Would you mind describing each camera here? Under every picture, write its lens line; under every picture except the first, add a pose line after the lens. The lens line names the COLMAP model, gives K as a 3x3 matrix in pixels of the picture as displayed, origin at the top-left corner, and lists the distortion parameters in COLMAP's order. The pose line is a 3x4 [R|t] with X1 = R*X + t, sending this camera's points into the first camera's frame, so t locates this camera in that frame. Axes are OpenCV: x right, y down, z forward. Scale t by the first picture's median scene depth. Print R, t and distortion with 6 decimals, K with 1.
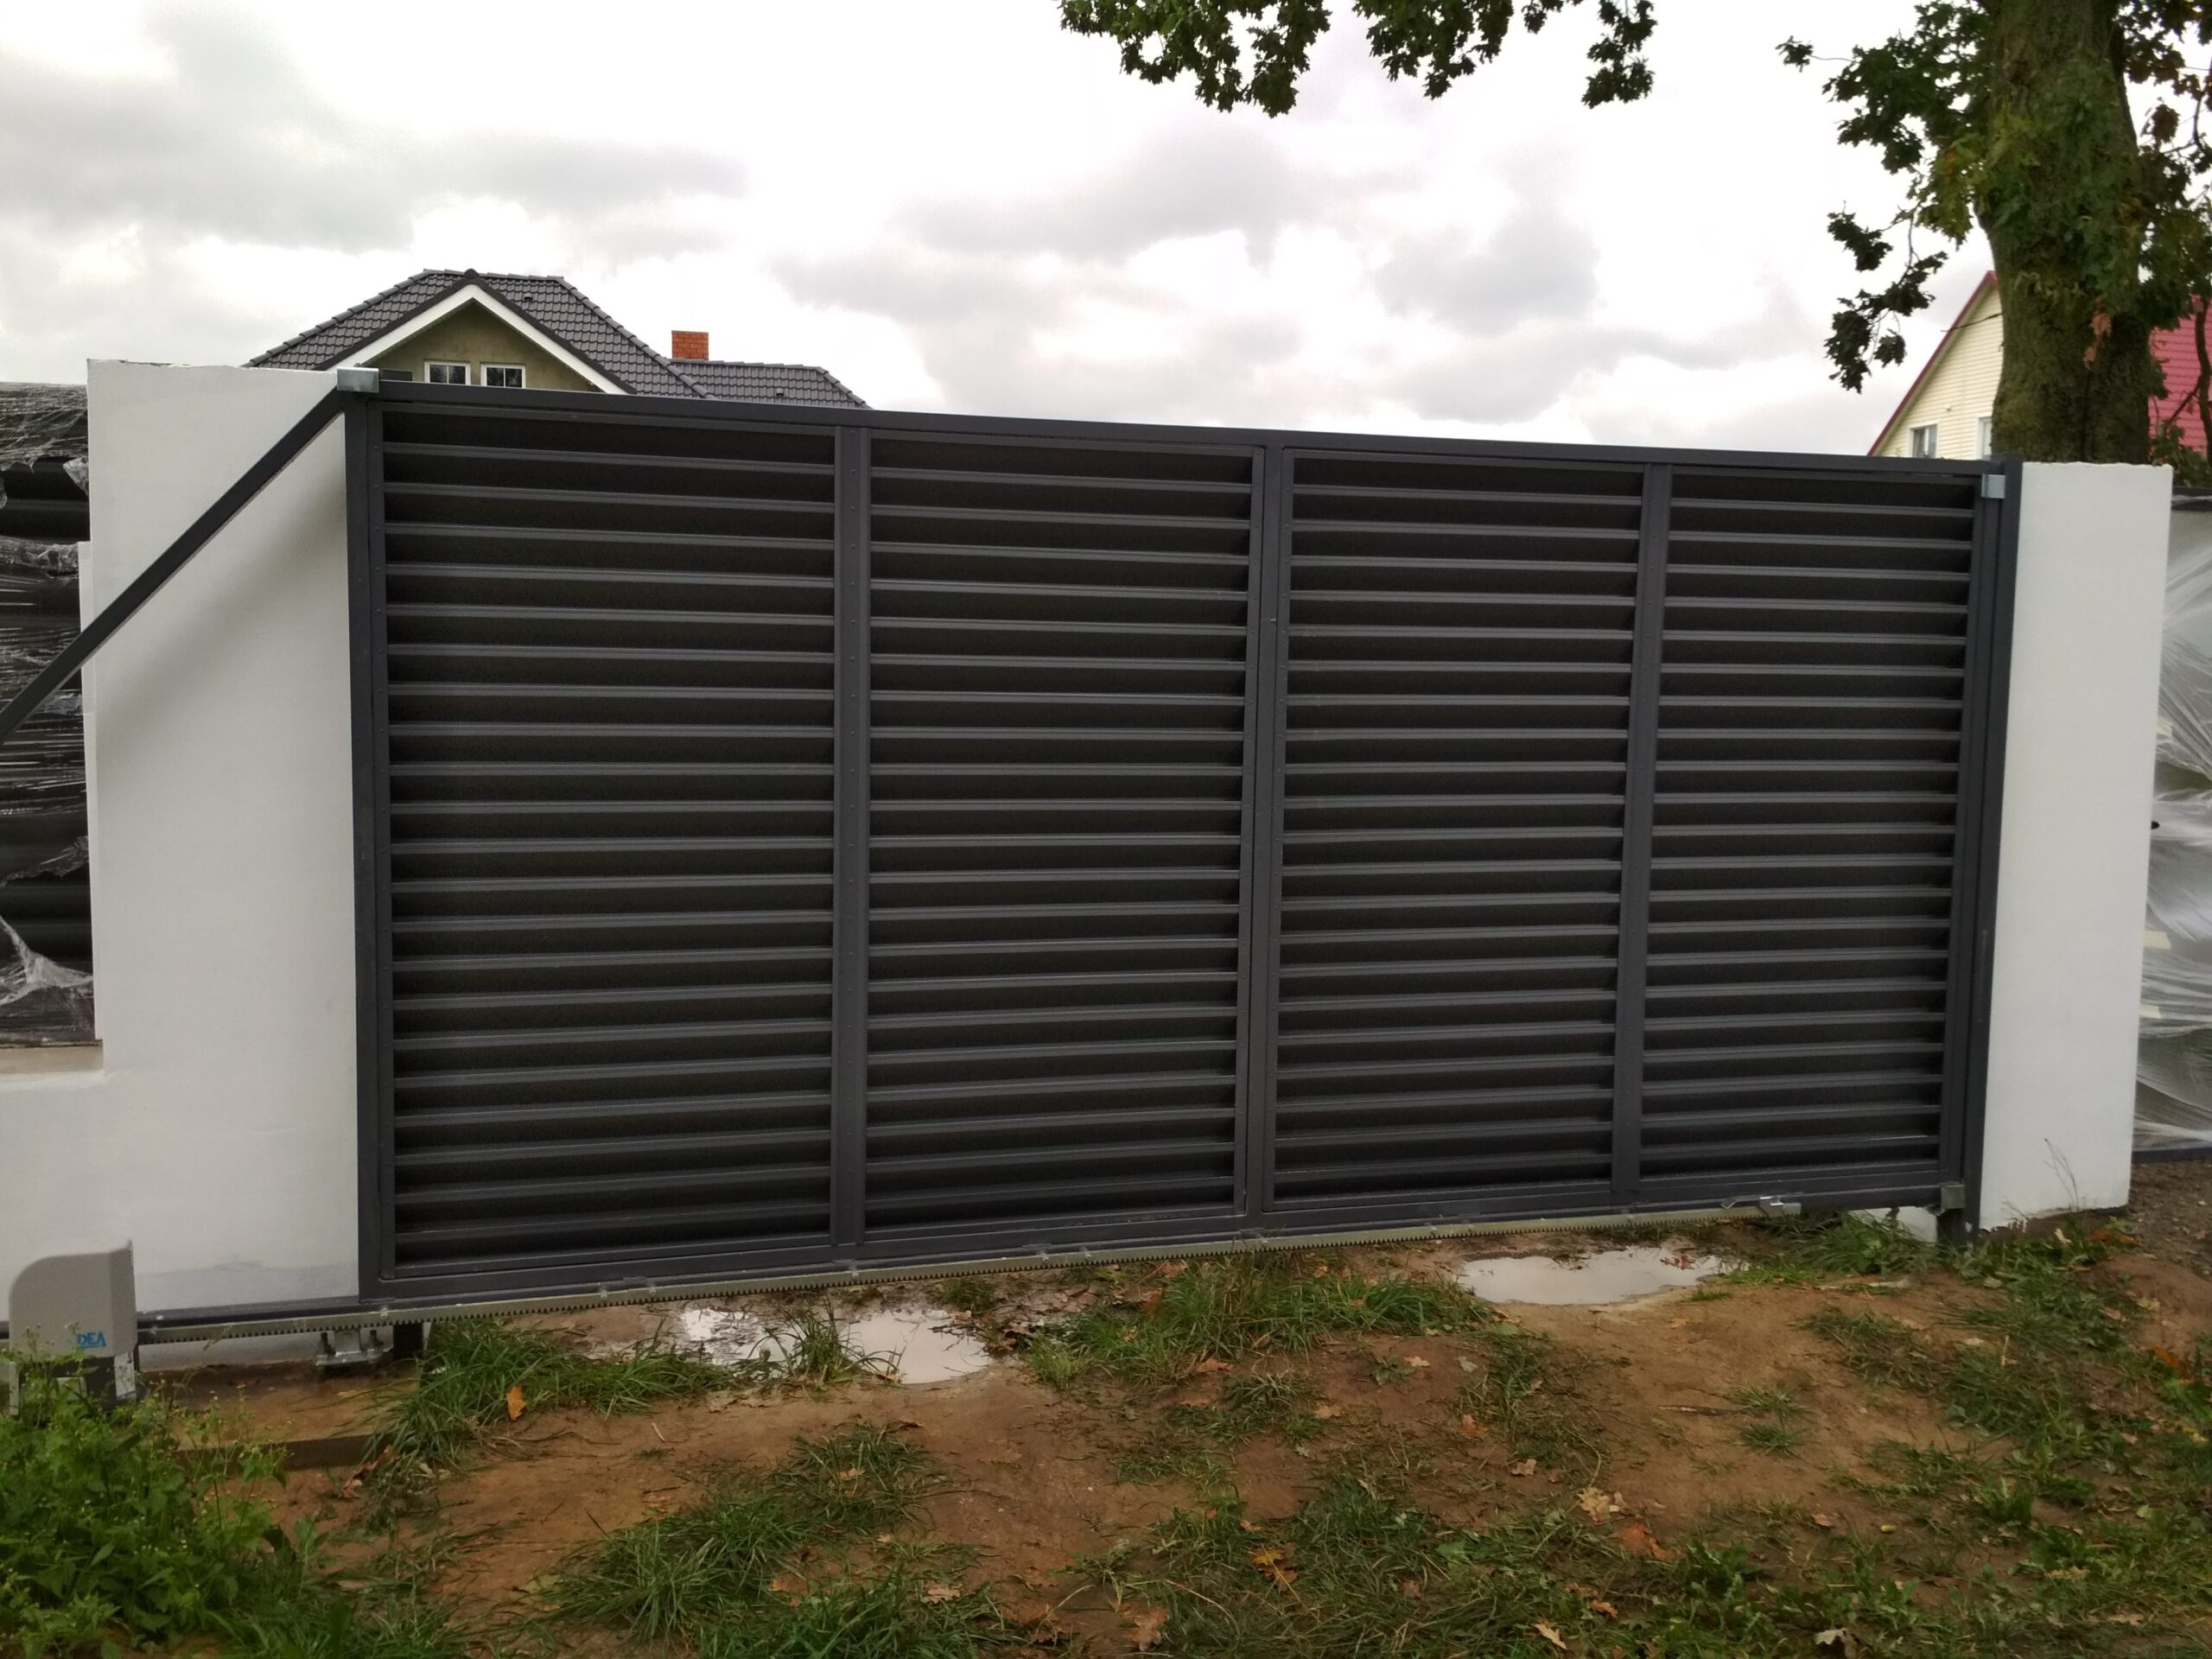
lens RADIAL K [[1876.4, 0, 1106.0], [0, 1876.4, 829.5], [0, 0, 1]] dist [0.001317, -0.000278]
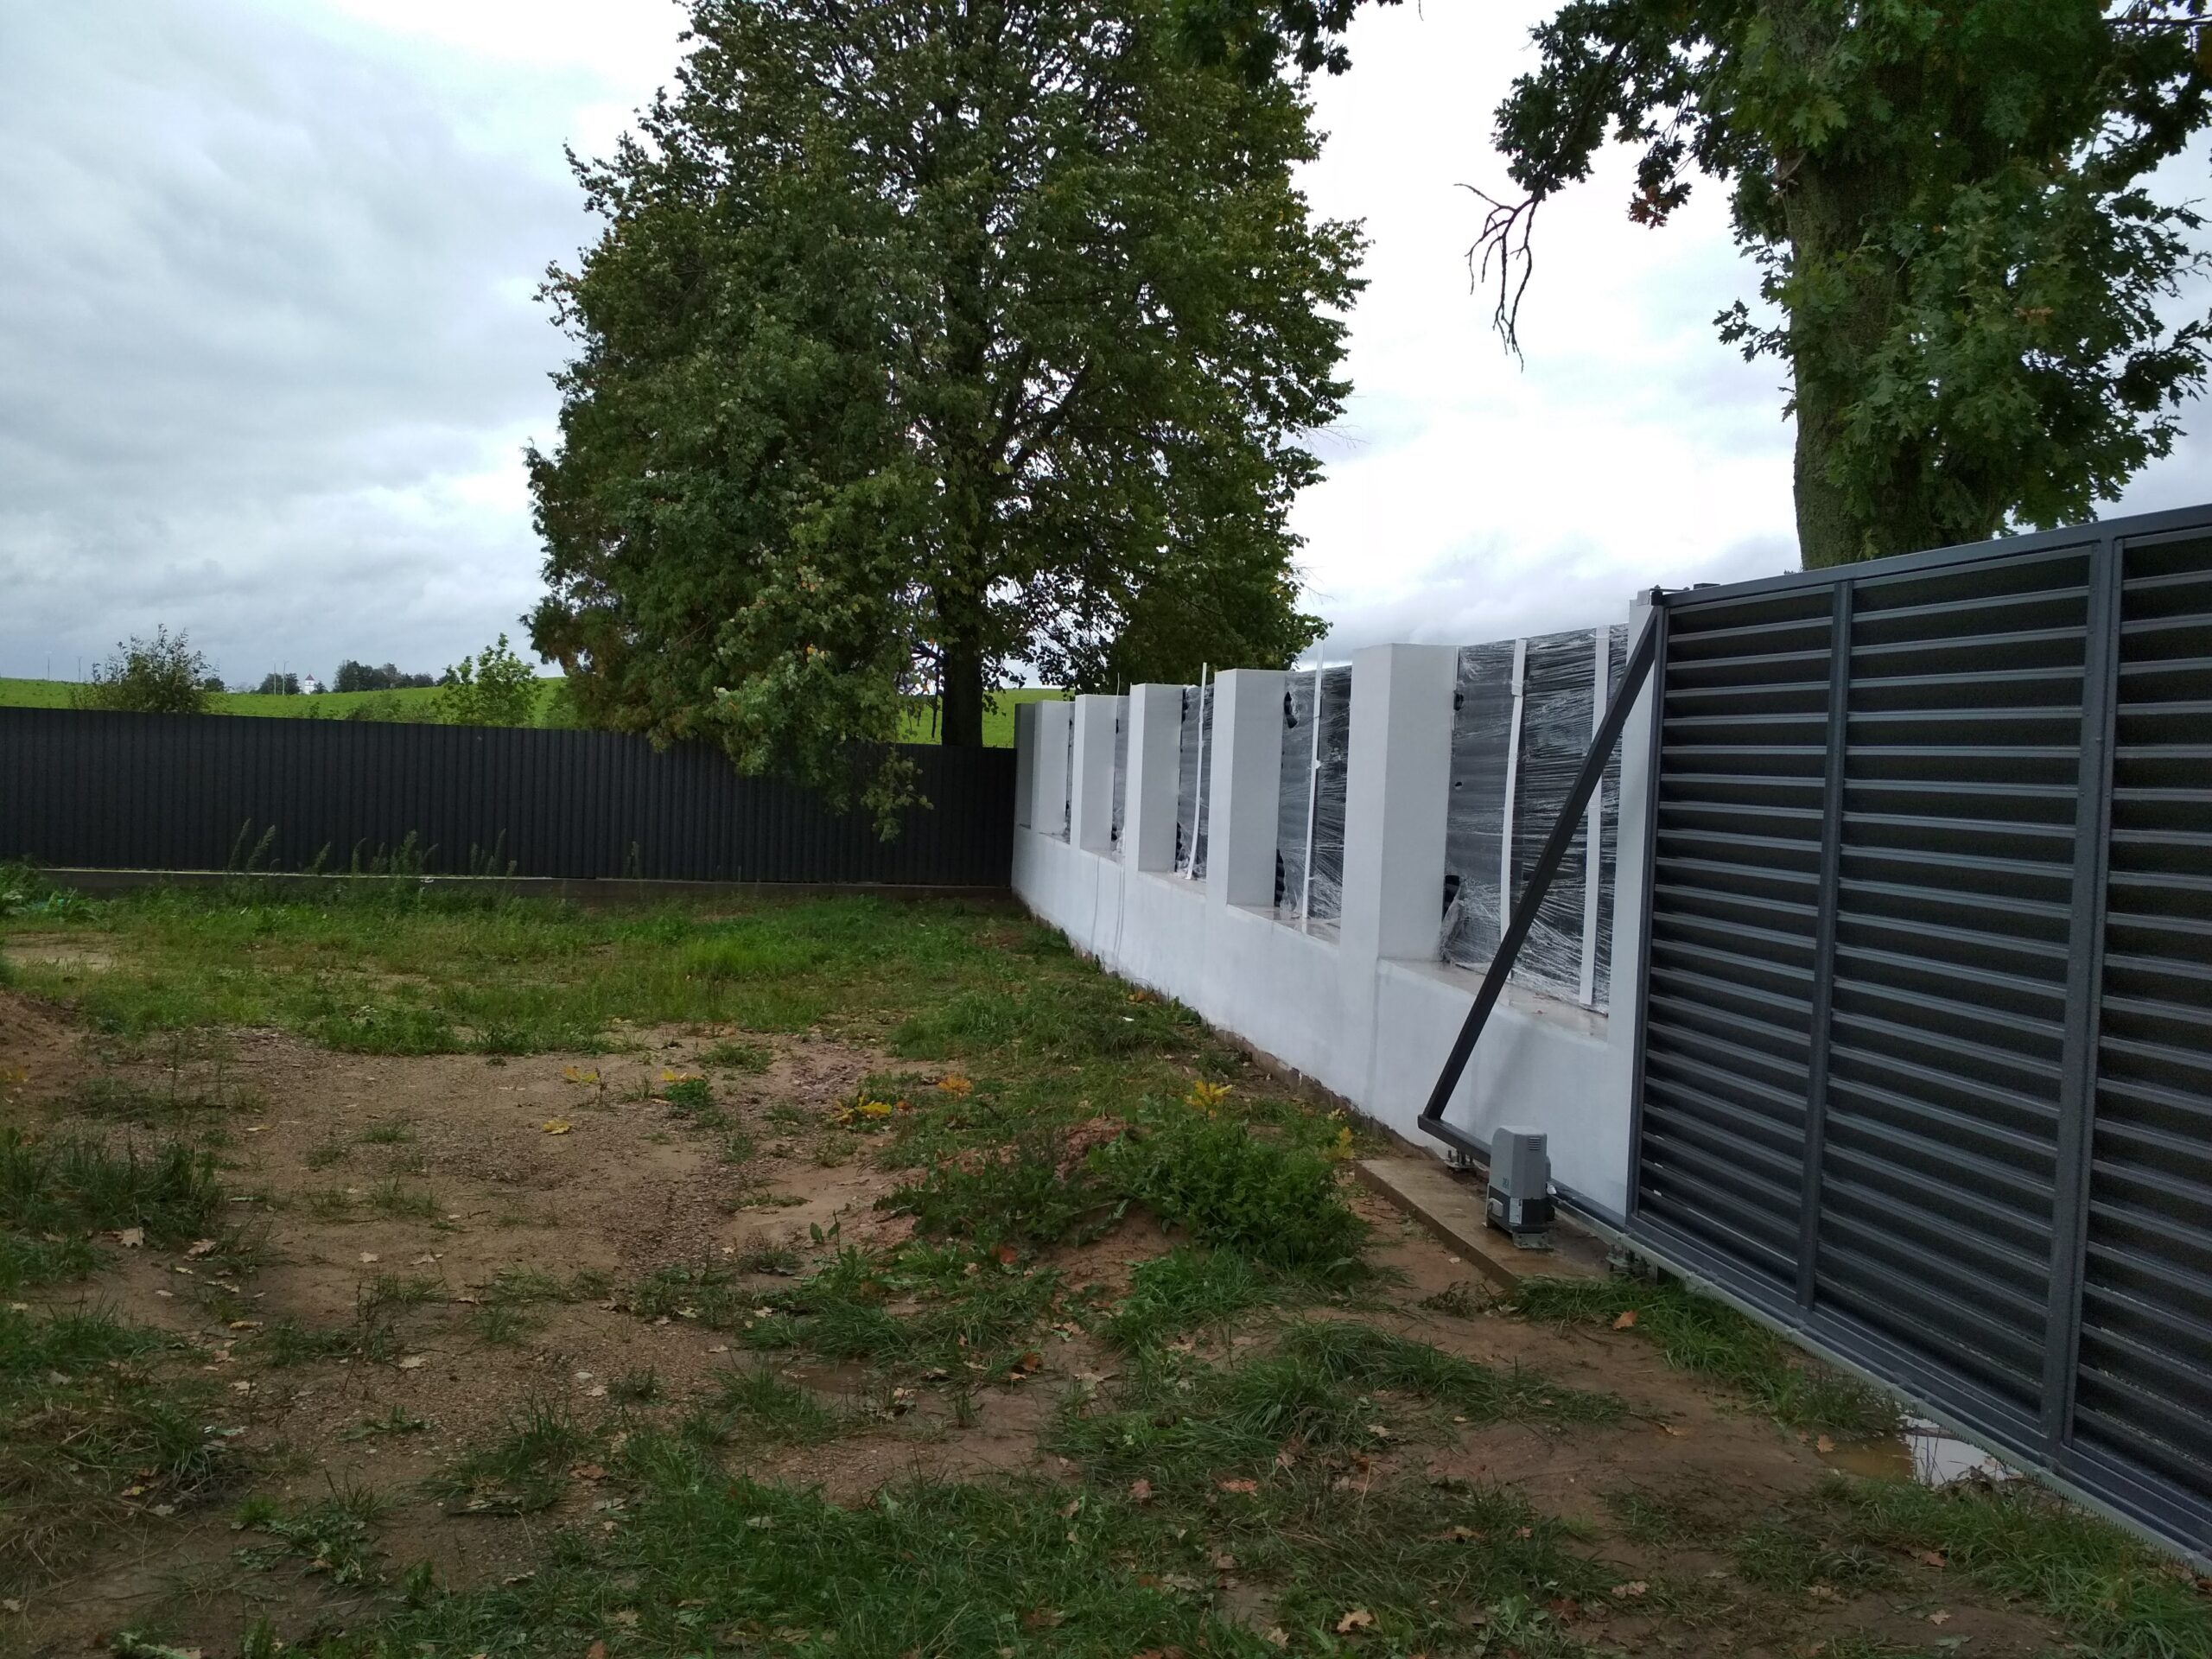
lens RADIAL K [[1876.4, 0, 1106.0], [0, 1876.4, 829.5], [0, 0, 1]] dist [0.001317, -0.000278]
pose [[-0.094583, 0.012768, -0.995435, 1.050959], [-0.118878, 0.992618, 0.024027, -0.034380], [0.988394, 0.120608, -0.092367, 0.703834]]
